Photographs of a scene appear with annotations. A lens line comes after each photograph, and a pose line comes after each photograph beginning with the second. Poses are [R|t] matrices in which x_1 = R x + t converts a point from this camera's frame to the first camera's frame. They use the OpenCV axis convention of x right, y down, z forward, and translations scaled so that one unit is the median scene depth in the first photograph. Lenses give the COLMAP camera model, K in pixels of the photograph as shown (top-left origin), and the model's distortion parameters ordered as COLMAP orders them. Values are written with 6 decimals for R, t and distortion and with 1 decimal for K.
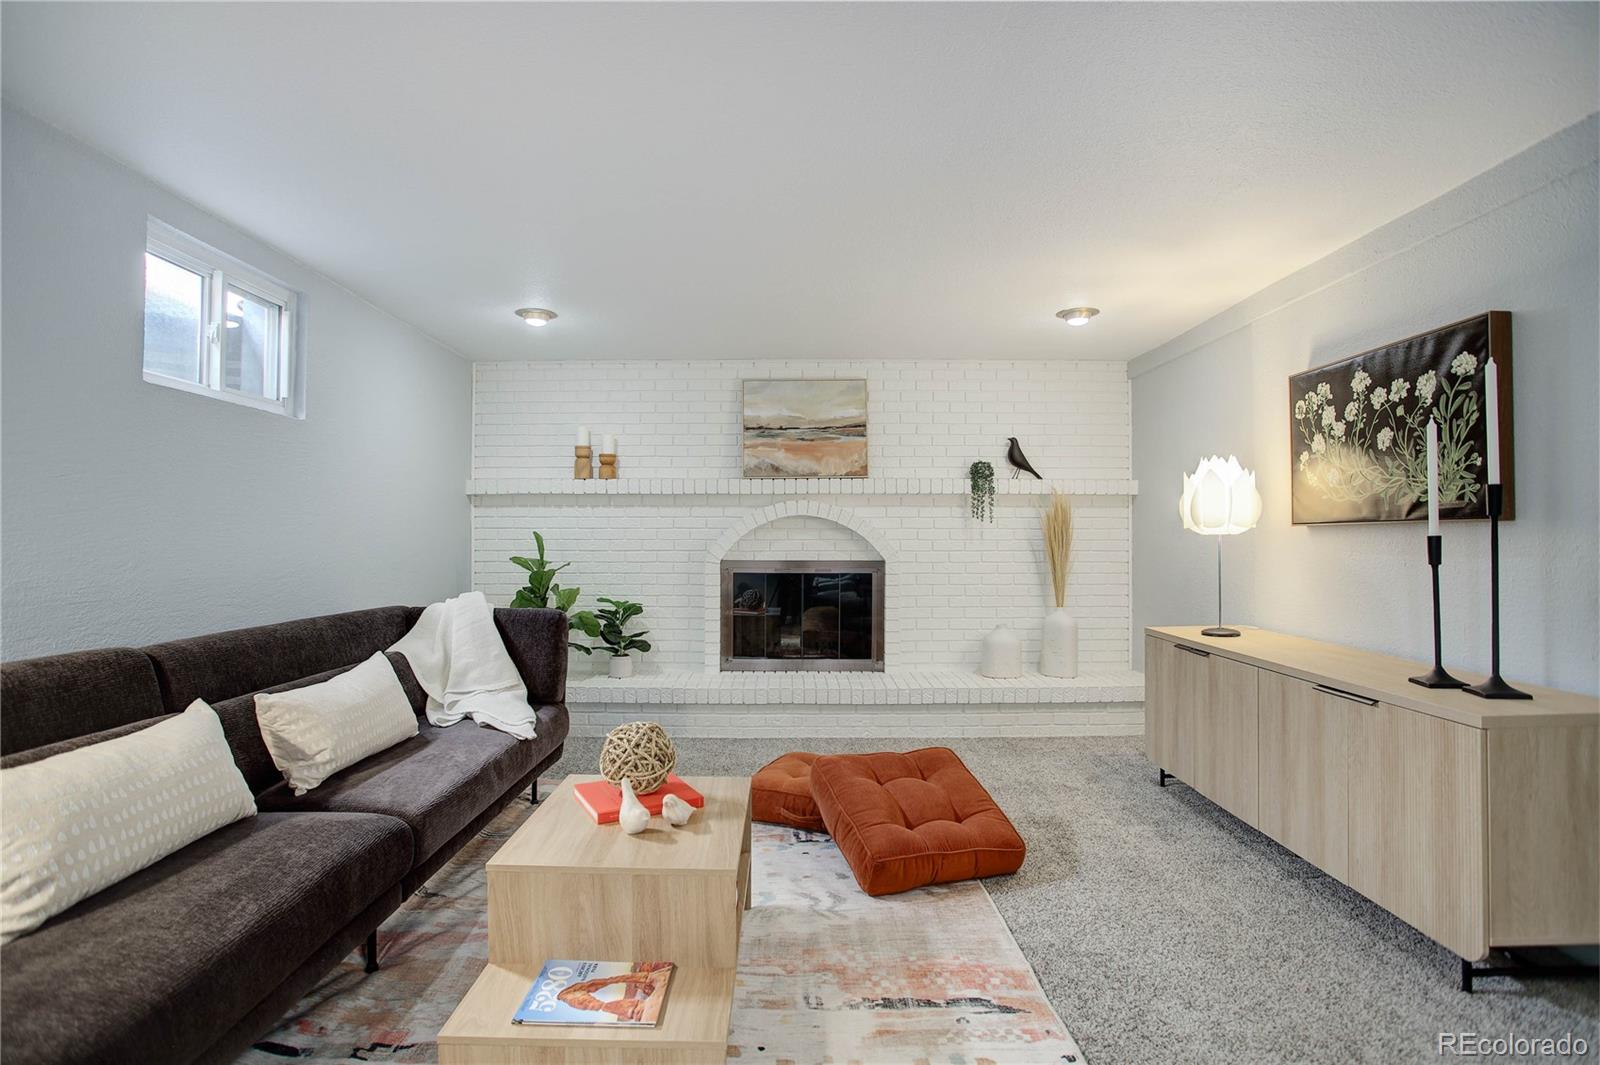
lens RADIAL K [[778.9, 0, 792.3], [0, 778.9, 535.7], [0, 0, 1]] dist [-0.078647, 0.038698]
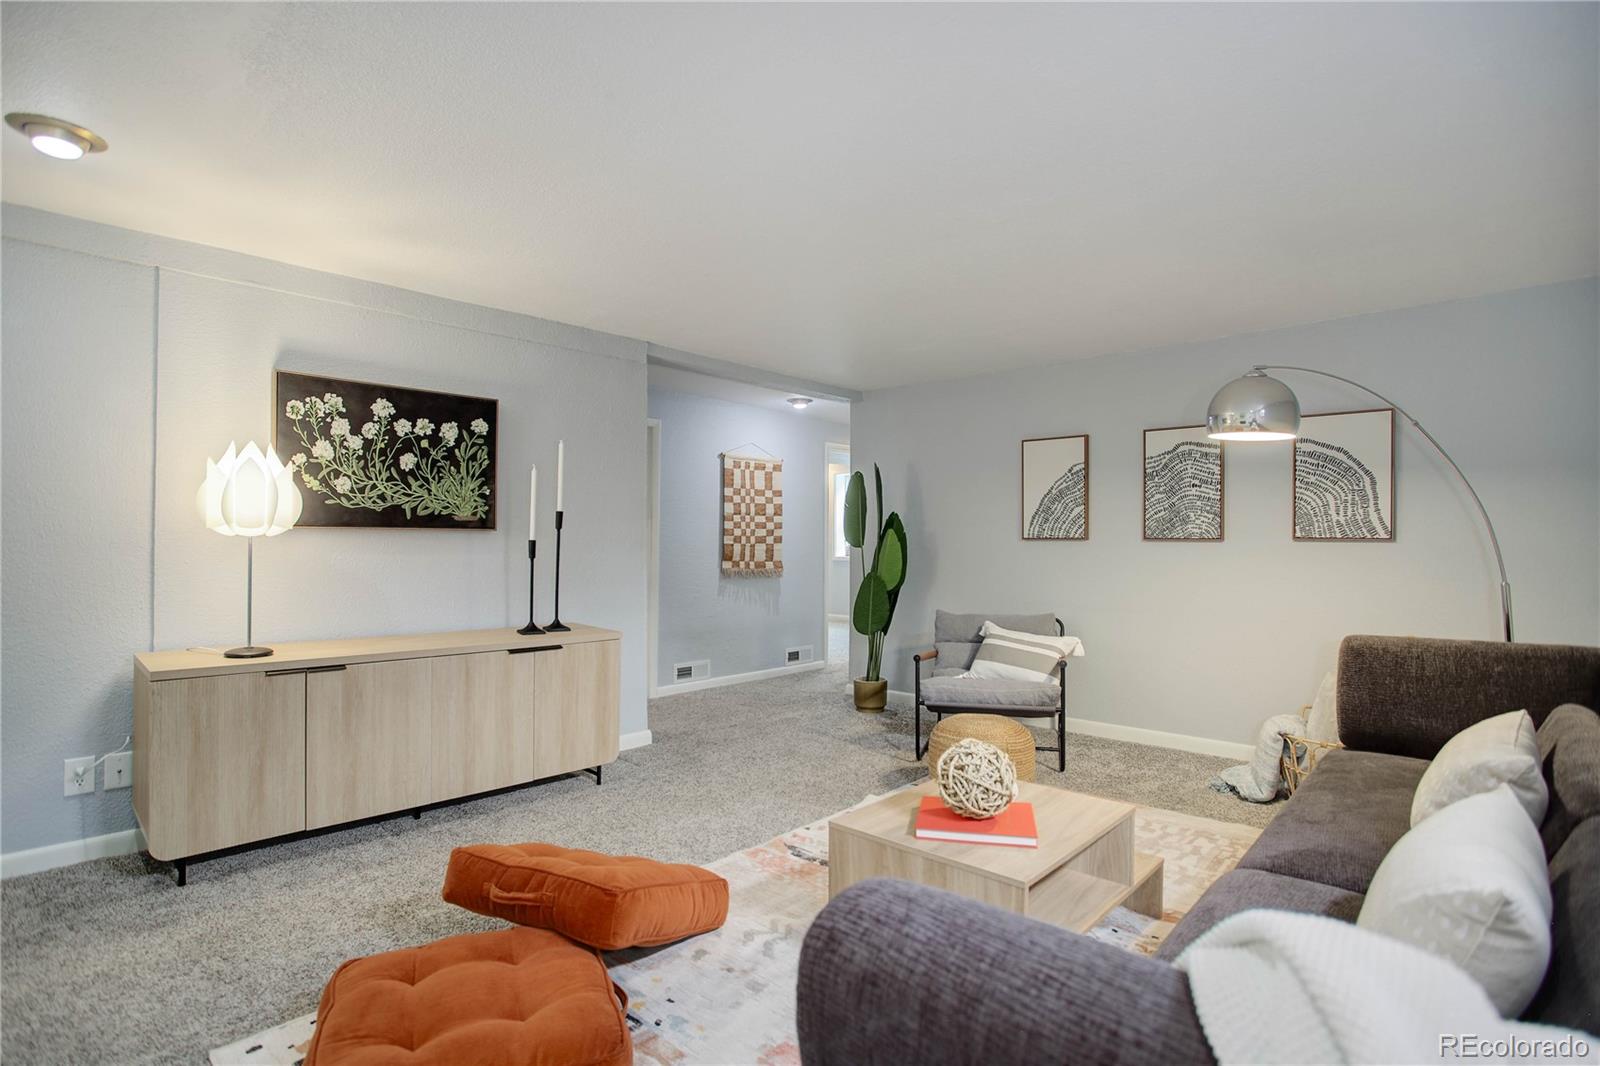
lens RADIAL K [[778.9, 0, 792.3], [0, 778.9, 536.2], [0, 0, 1]] dist [-0.078647, 0.038698]
pose [[-0.721922, 0.000045, 0.691974, -0.321132], [-0.007902, 0.999934, -0.008310, 0.000423], [-0.691929, -0.011467, -0.721874, 0.851399]]
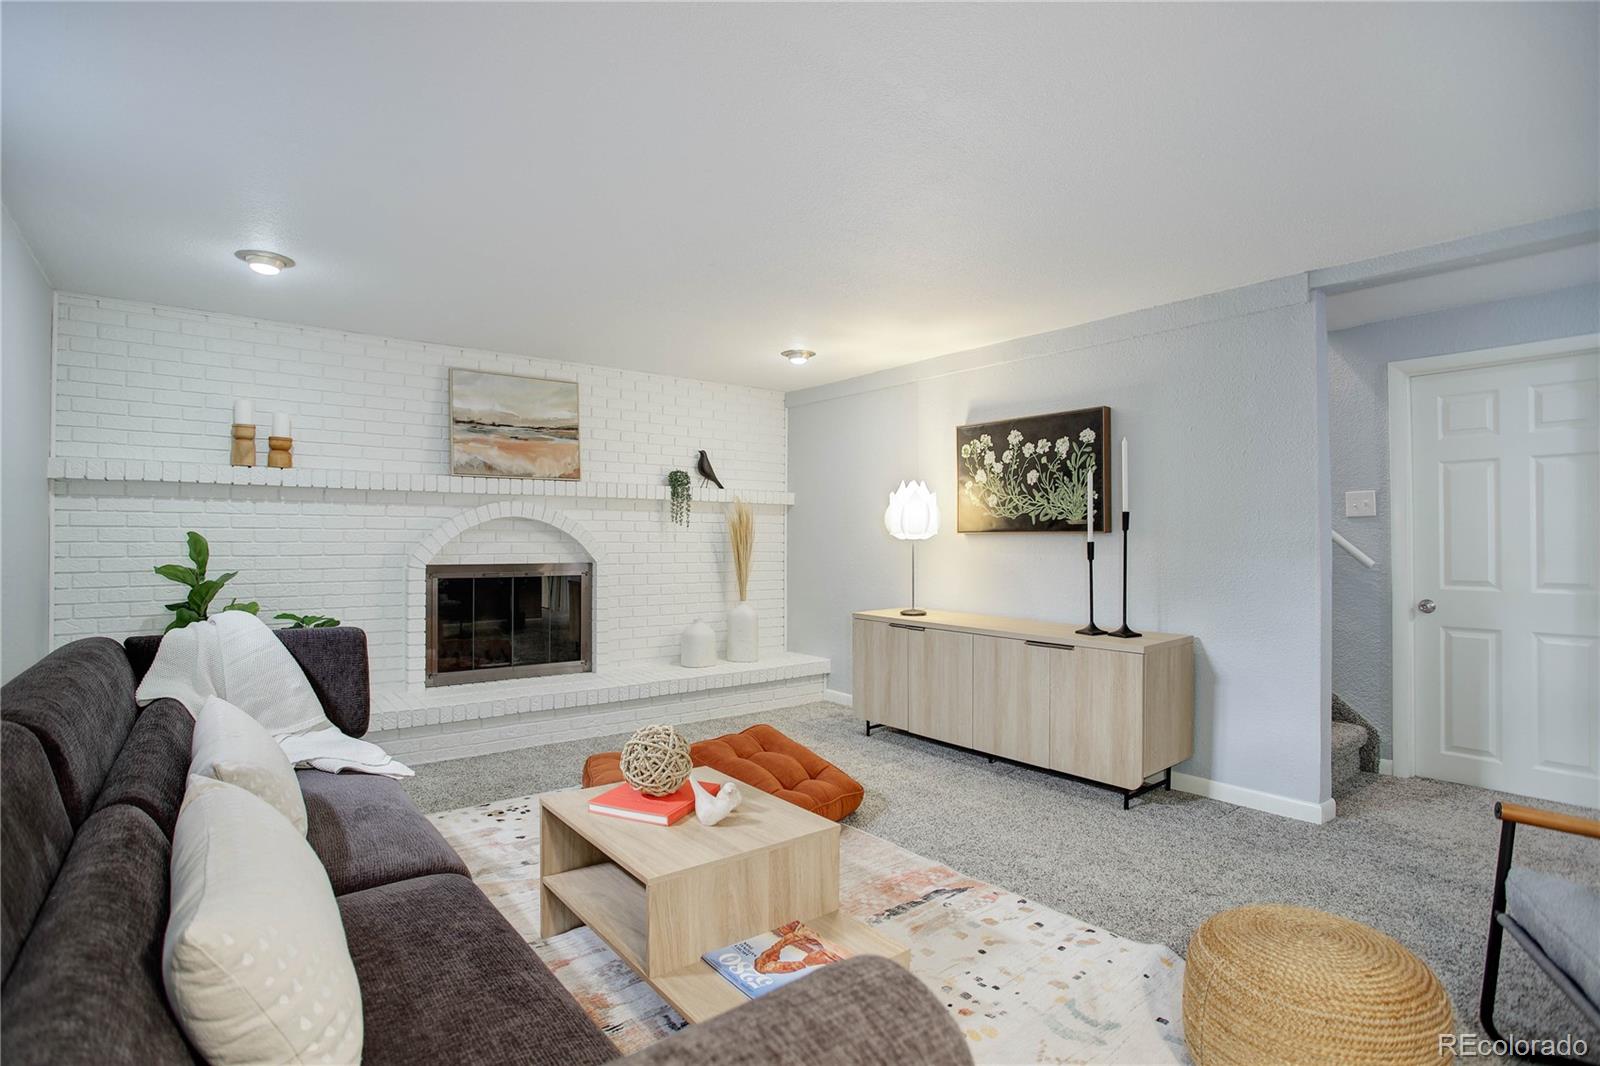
lens RADIAL K [[778.9, 0, 792.3], [0, 778.9, 536.2], [0, 0, 1]] dist [-0.078647, 0.038698]
pose [[0.787193, 0.004821, 0.616688, -0.320092], [-0.005283, 0.999985, -0.001074, -0.003284], [-0.616684, -0.002413, 0.787207, 0.041158]]
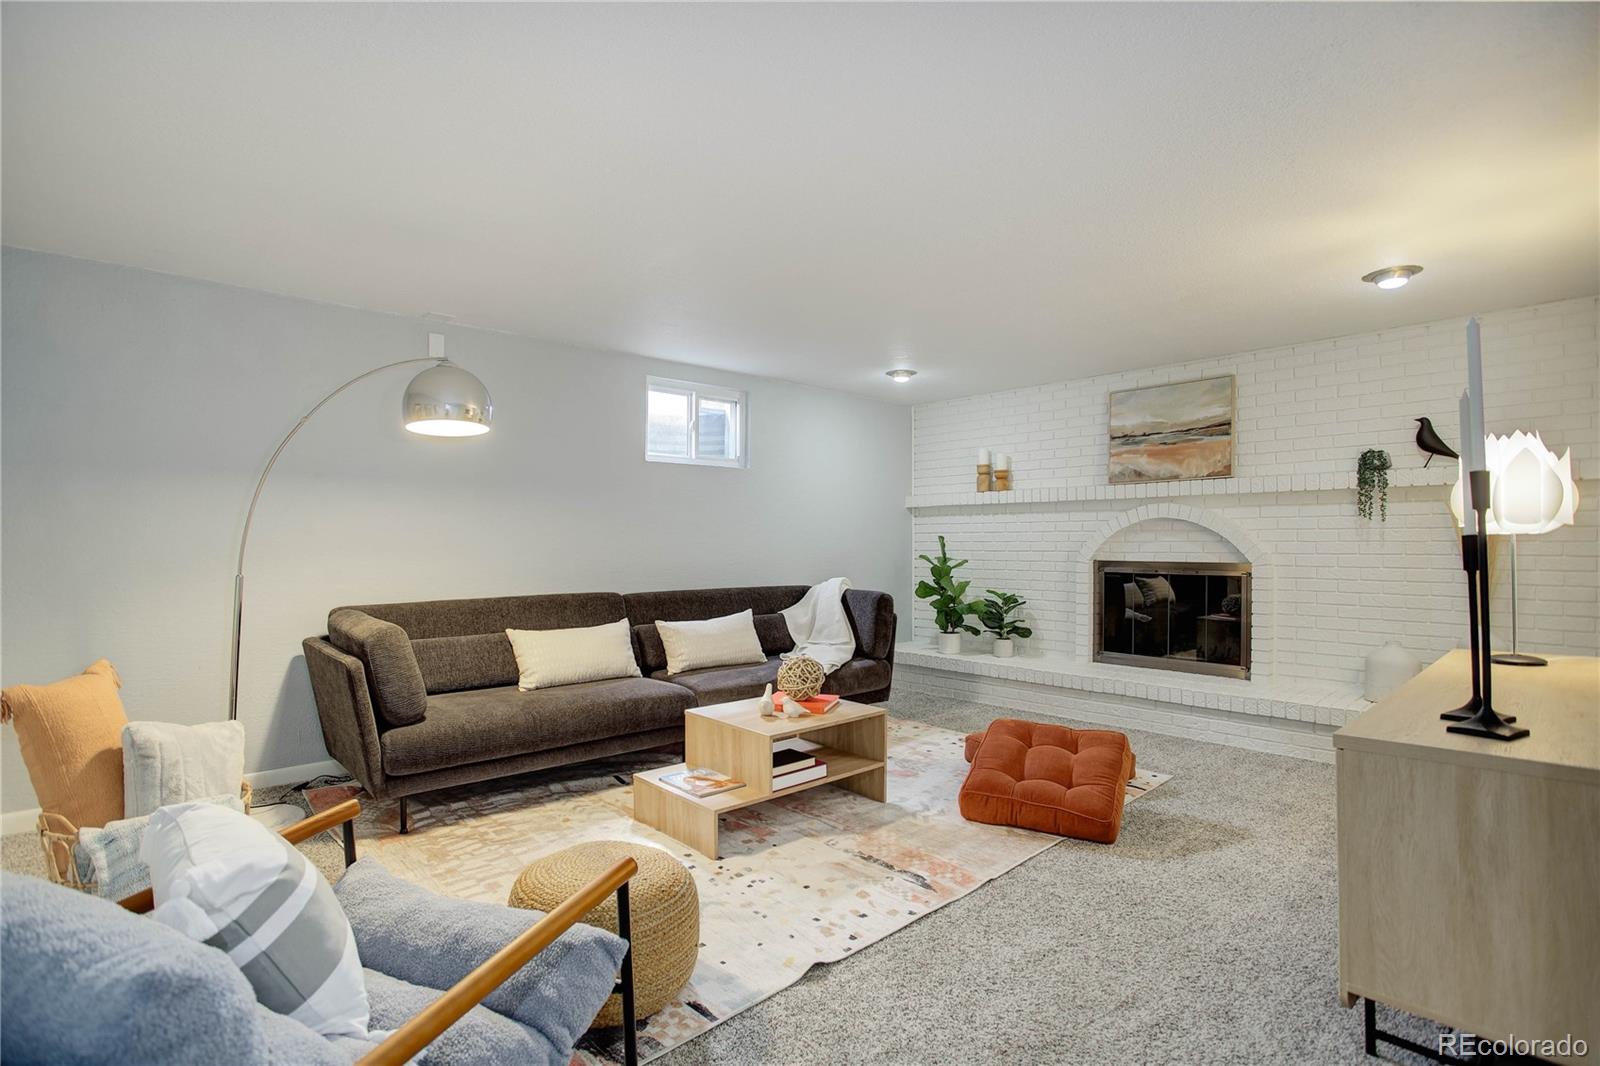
lens RADIAL K [[778.9, 0, 792.3], [0, 778.9, 536.2], [0, 0, 1]] dist [-0.078647, 0.038698]
pose [[0.667599, -0.006098, -0.744496, 0.456532], [0.003952, 0.999981, -0.004647, 0.000896], [0.744510, 0.000160, 0.667611, -0.038933]]
